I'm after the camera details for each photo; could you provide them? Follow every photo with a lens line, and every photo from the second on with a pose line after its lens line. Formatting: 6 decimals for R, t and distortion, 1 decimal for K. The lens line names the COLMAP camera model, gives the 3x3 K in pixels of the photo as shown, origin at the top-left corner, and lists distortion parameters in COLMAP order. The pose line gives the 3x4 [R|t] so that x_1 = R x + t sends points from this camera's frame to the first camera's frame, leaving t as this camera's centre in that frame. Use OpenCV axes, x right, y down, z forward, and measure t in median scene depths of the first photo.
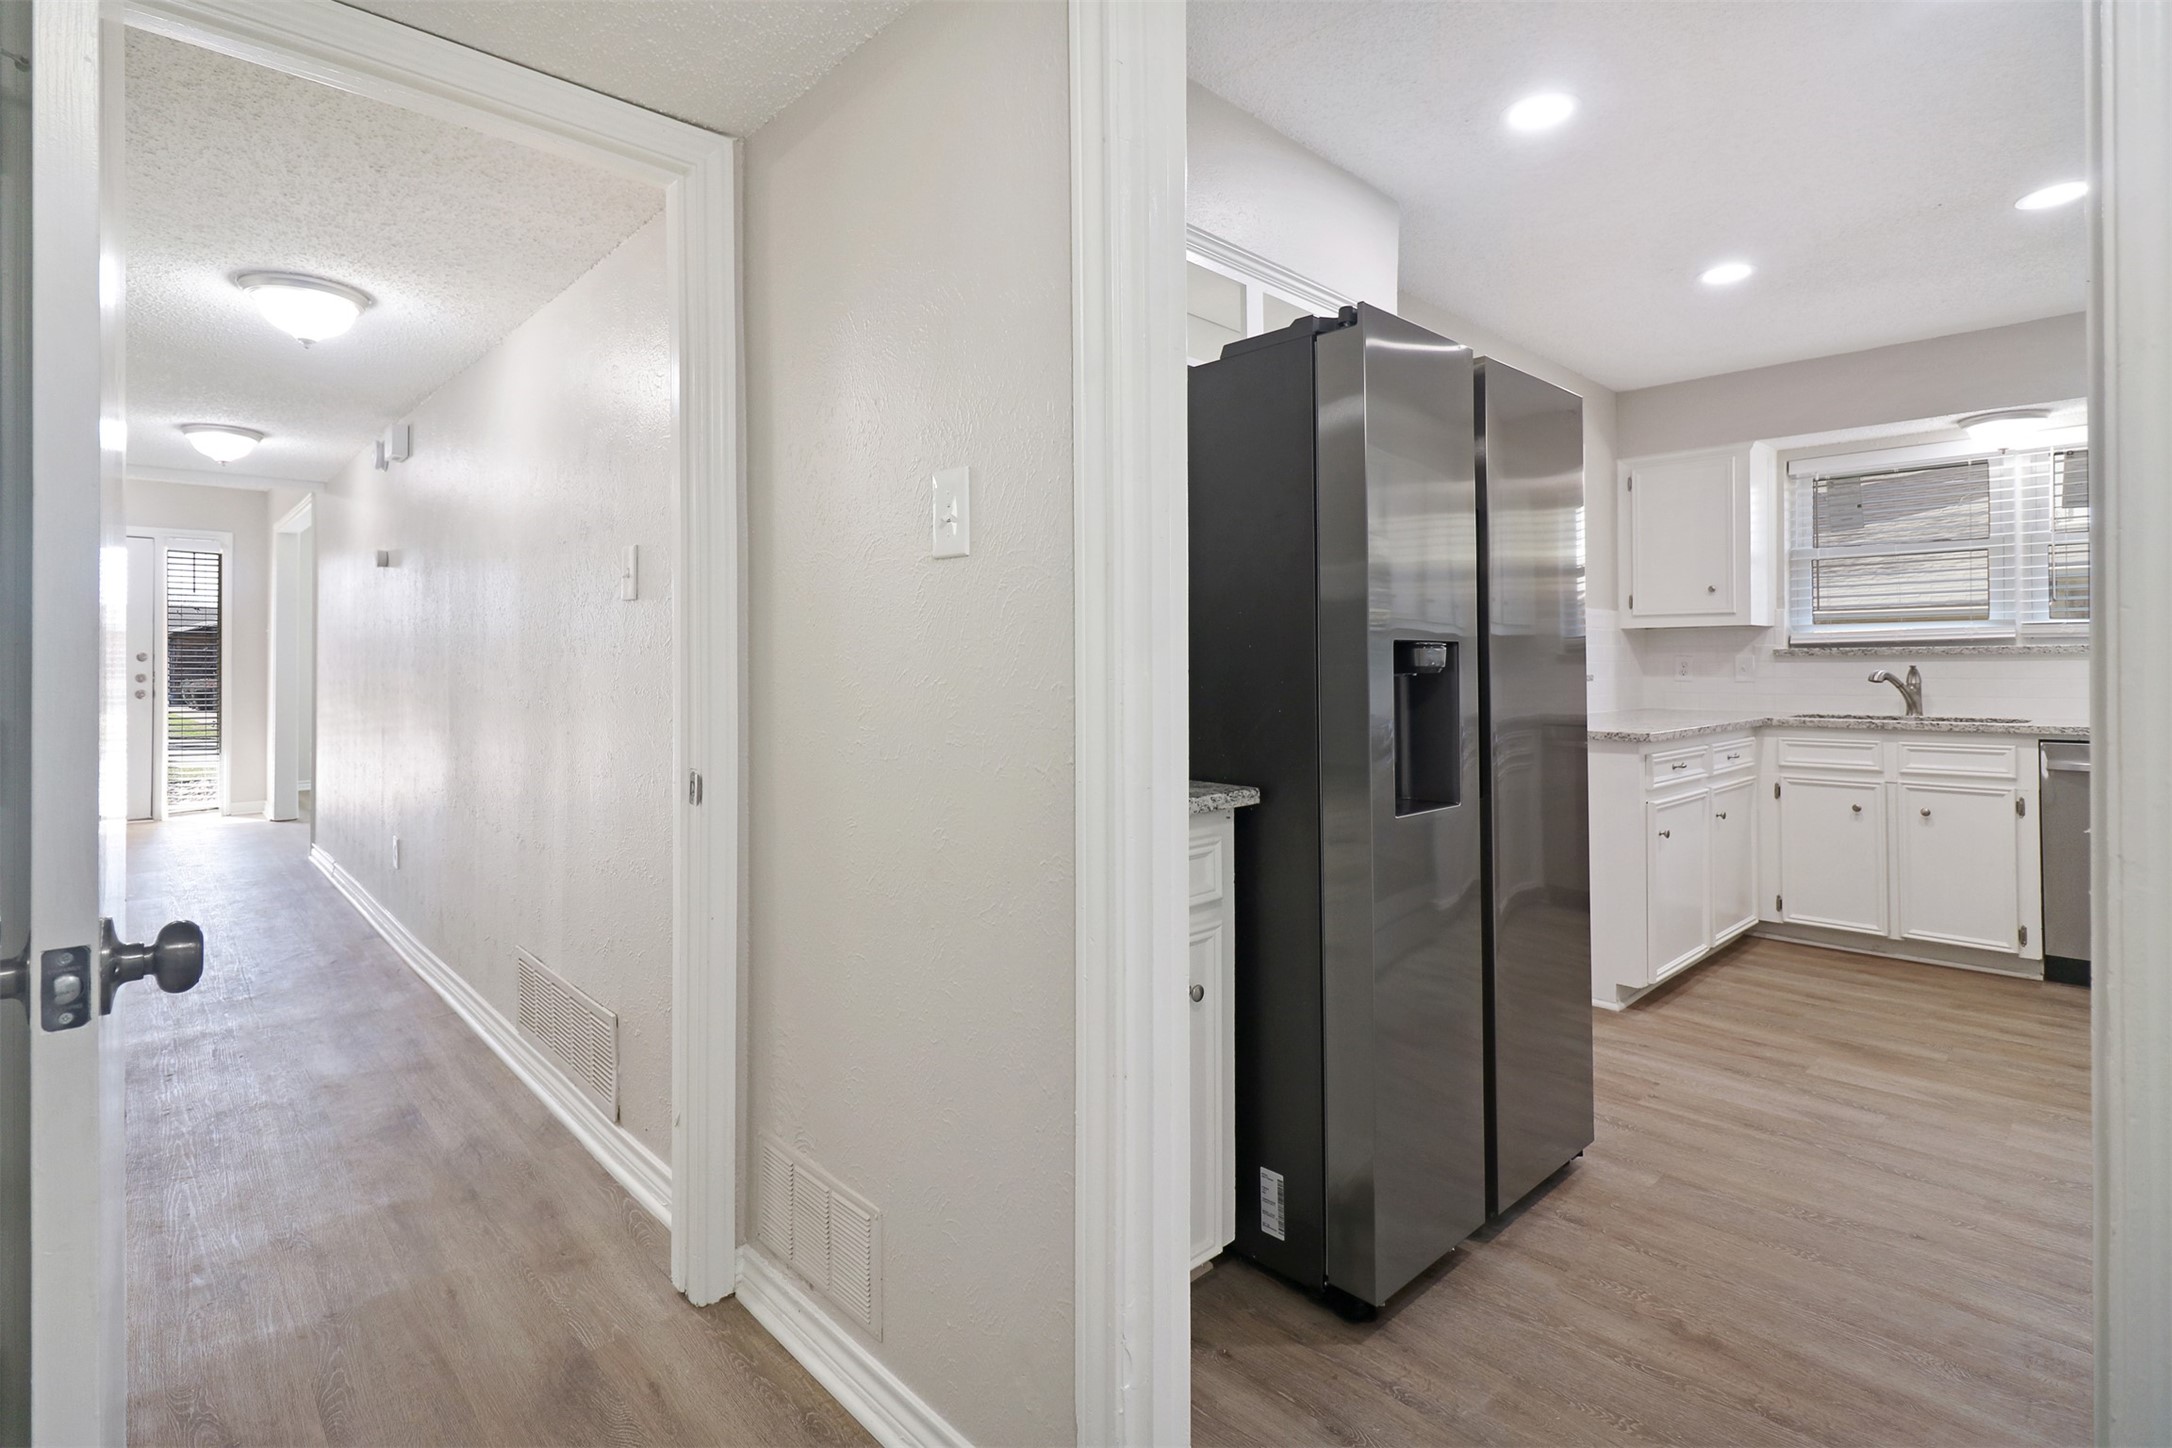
lens RADIAL K [[1026.0, 0, 1063.8], [0, 1026.0, 655.8], [0, 0, 1]] dist [0.002656, -0.009123]
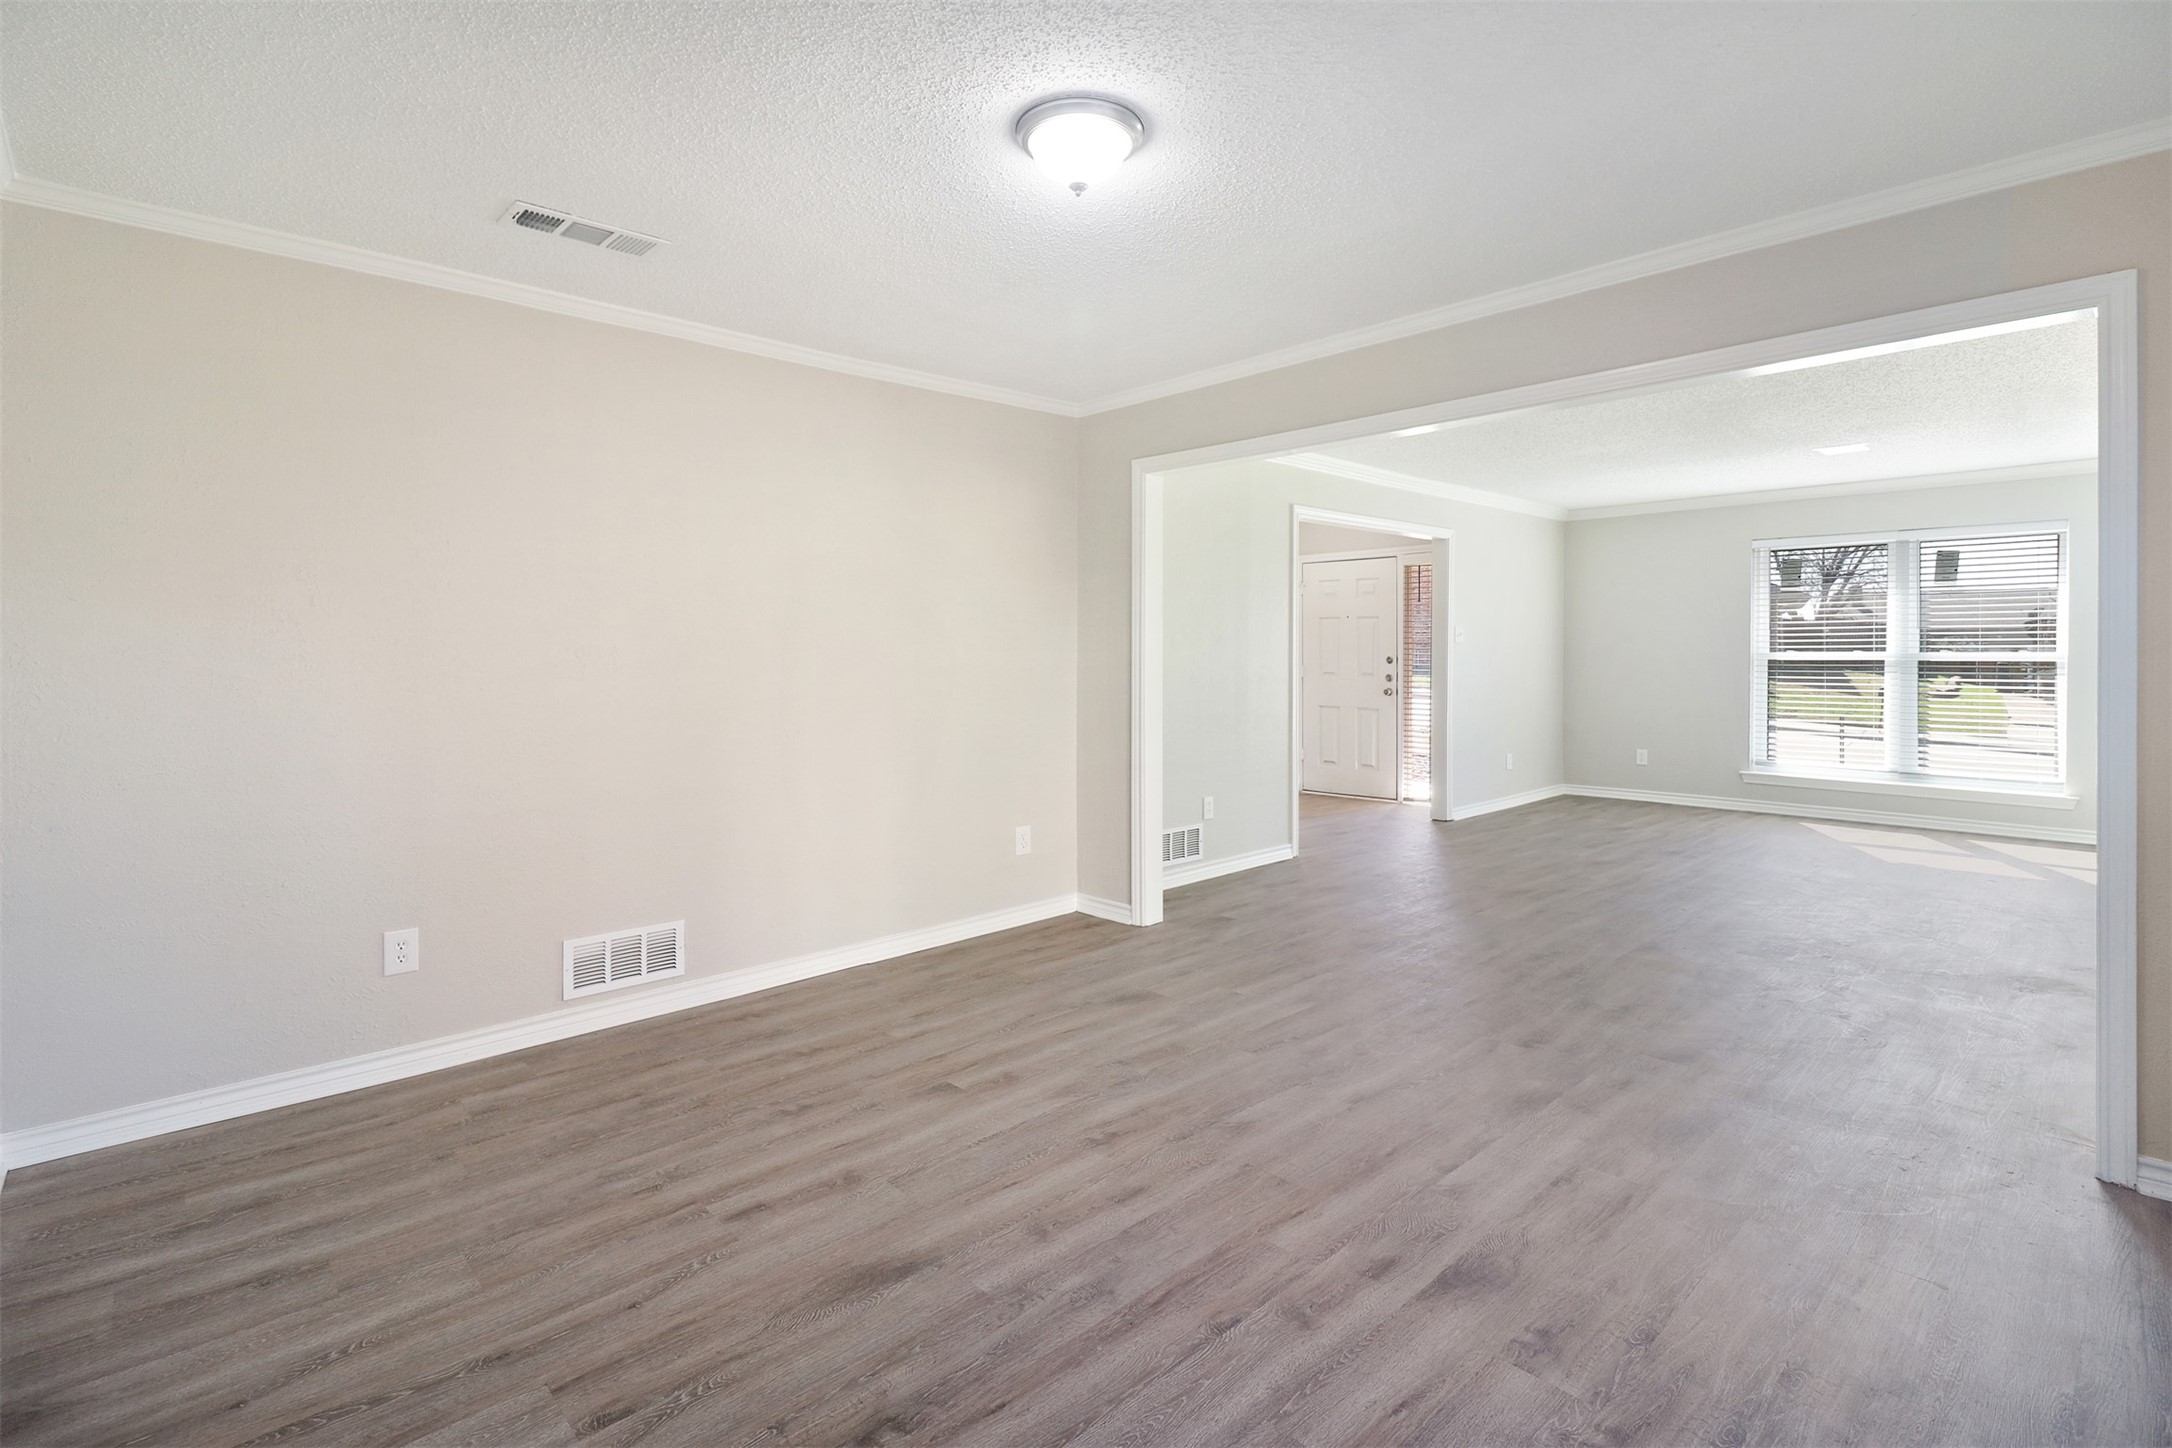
lens RADIAL K [[991.3, 0, 1044.3], [0, 991.3, 658.7], [0, 0, 1]] dist [-0.000024, -0.000190]
pose [[-0.025273, 0.004343, -0.999671, 0.503813], [0.008798, 0.999953, 0.004121, -0.017098], [0.999642, -0.008691, -0.025310, 1.228354]]
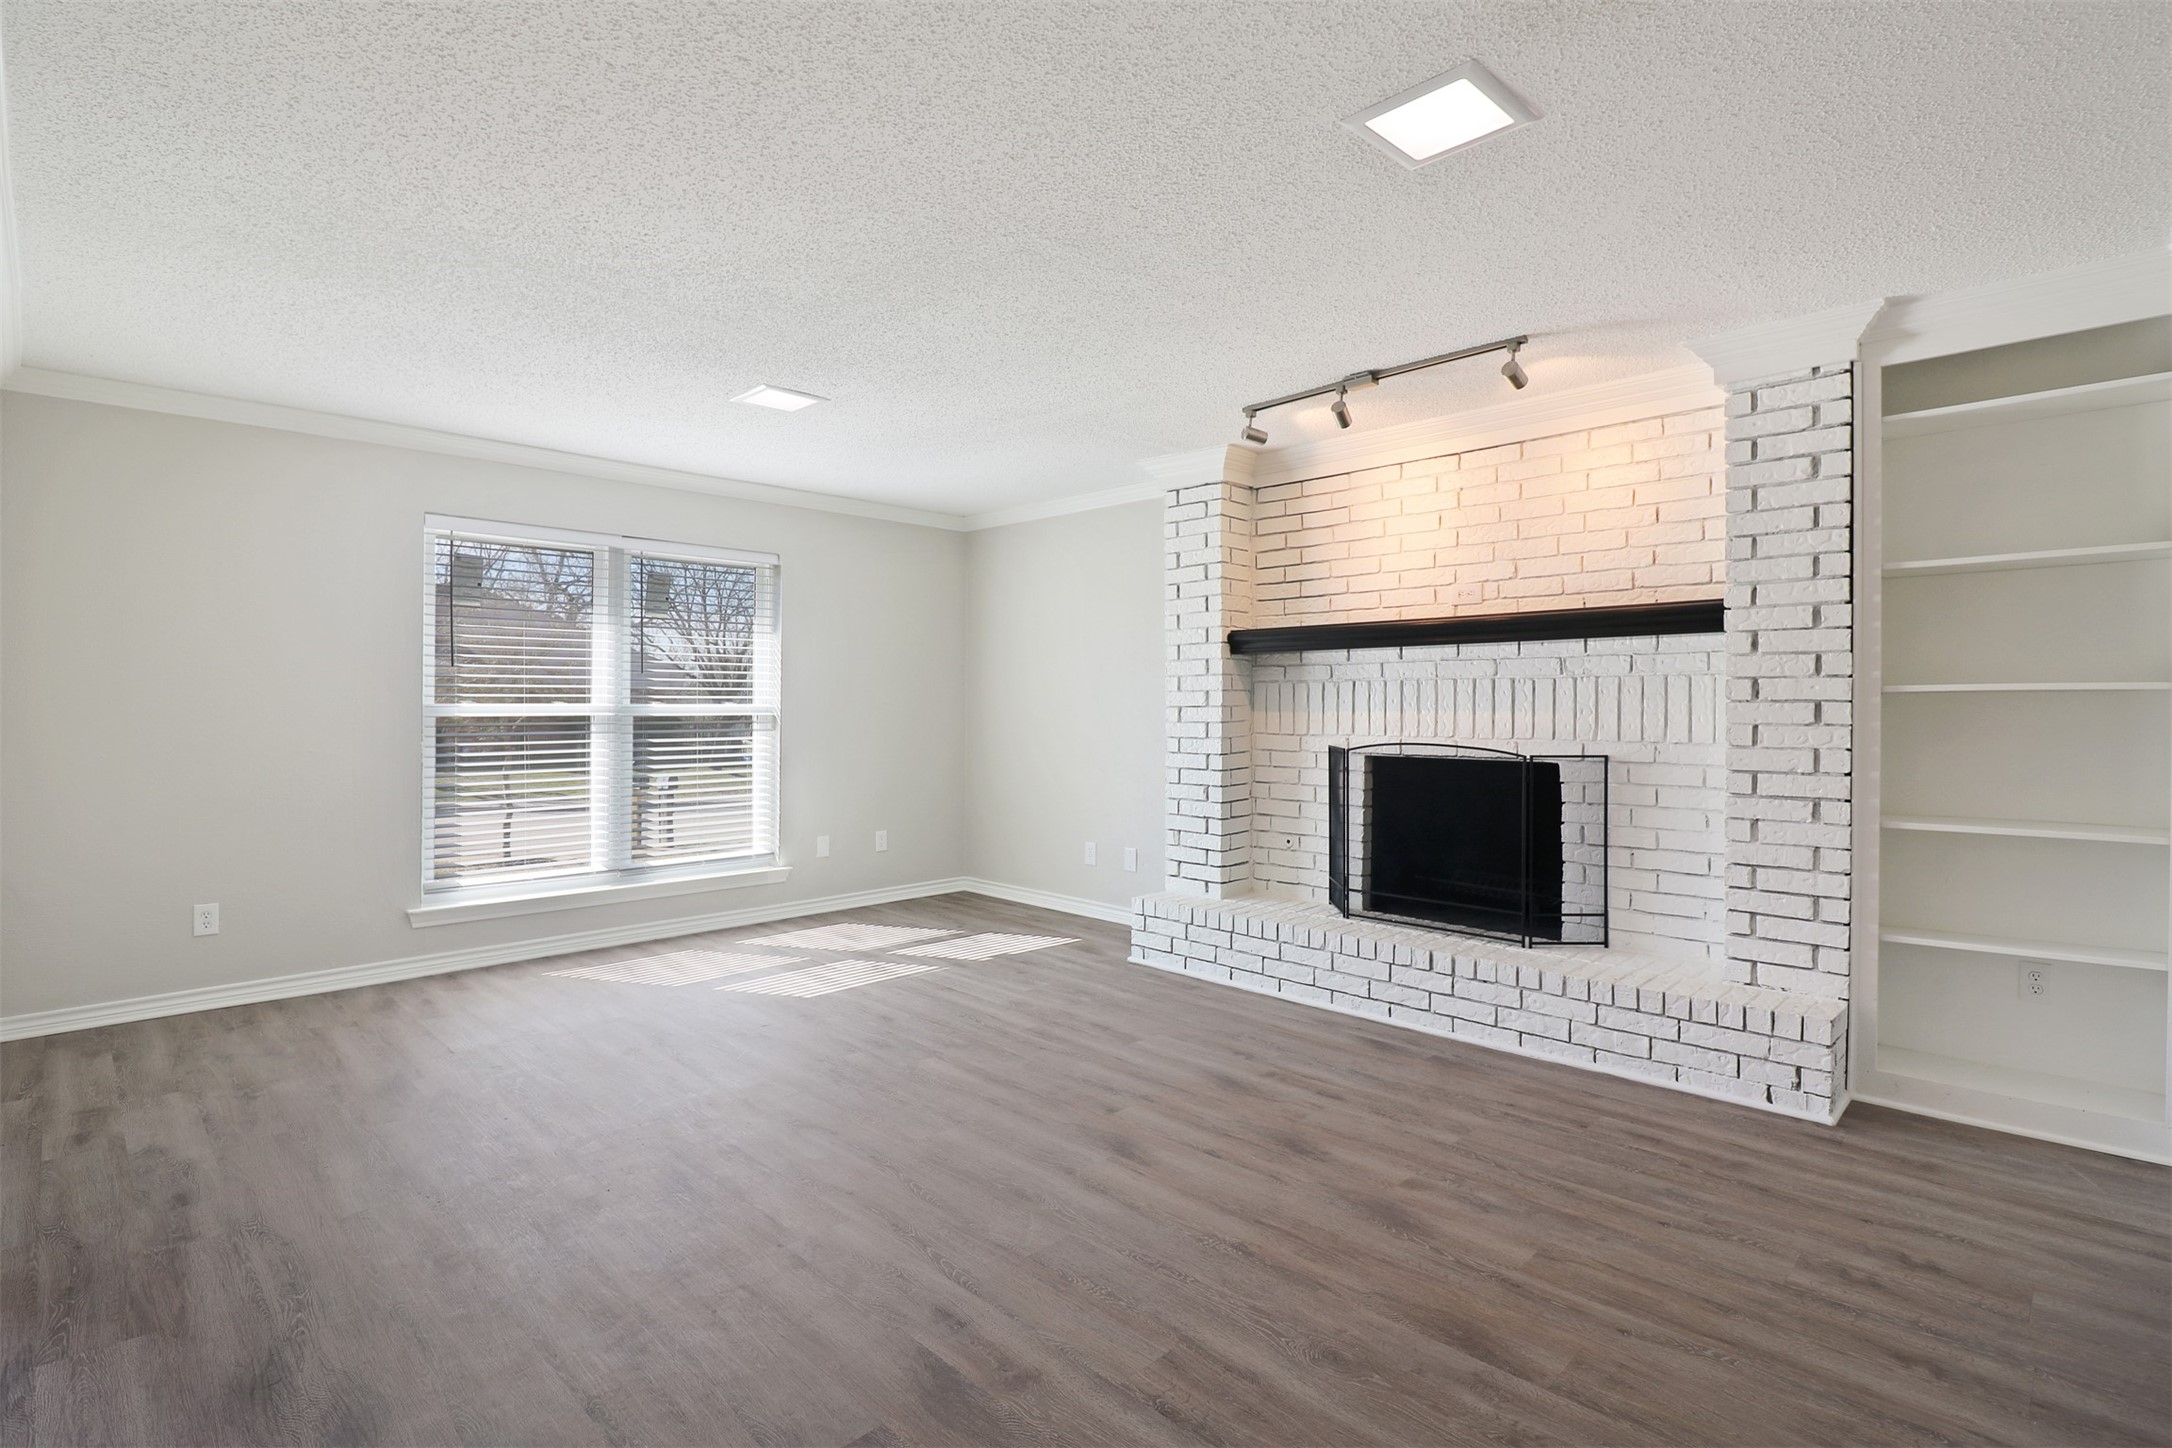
lens RADIAL K [[1061.5, 0, 1089.6], [0, 1061.5, 704.8], [0, 0, 1]] dist [0.002971, 0.000053]
pose [[0.999660, -0.000409, 0.026072, -0.786363], [0.000220, 0.999974, 0.007265, -0.017942], [-0.026075, -0.007256, 0.999634, 1.311826]]
